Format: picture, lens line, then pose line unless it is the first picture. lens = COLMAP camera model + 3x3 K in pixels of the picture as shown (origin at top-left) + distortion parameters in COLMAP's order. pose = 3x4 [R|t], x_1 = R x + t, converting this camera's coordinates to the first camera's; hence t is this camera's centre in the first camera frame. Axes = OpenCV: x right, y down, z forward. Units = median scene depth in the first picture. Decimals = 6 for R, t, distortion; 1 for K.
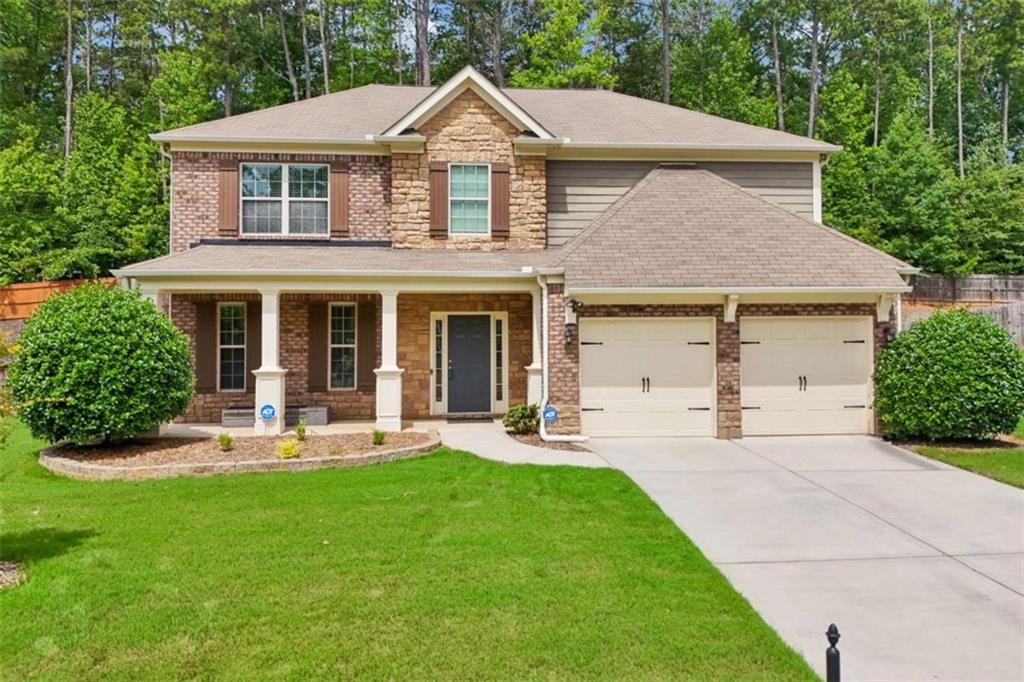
lens RADIAL K [[766.8, 0, 510.4], [0, 766.8, 311.0], [0, 0, 1]] dist [0.067385, -0.075037]
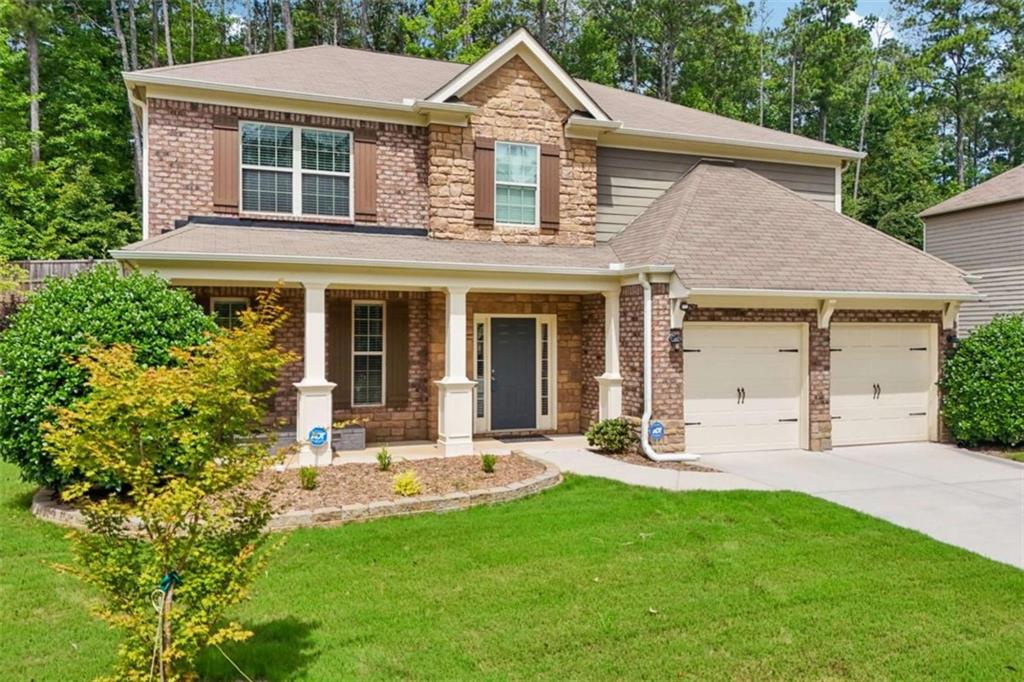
lens RADIAL K [[776.8, 0, 511.0], [0, 776.8, 337.1], [0, 0, 1]] dist [0.039051, -0.003621]
pose [[0.961469, 0.005327, 0.274860, -0.303702], [-0.012222, 0.999652, 0.023376, 0.006386], [-0.274640, -0.025834, 0.961200, 0.155267]]
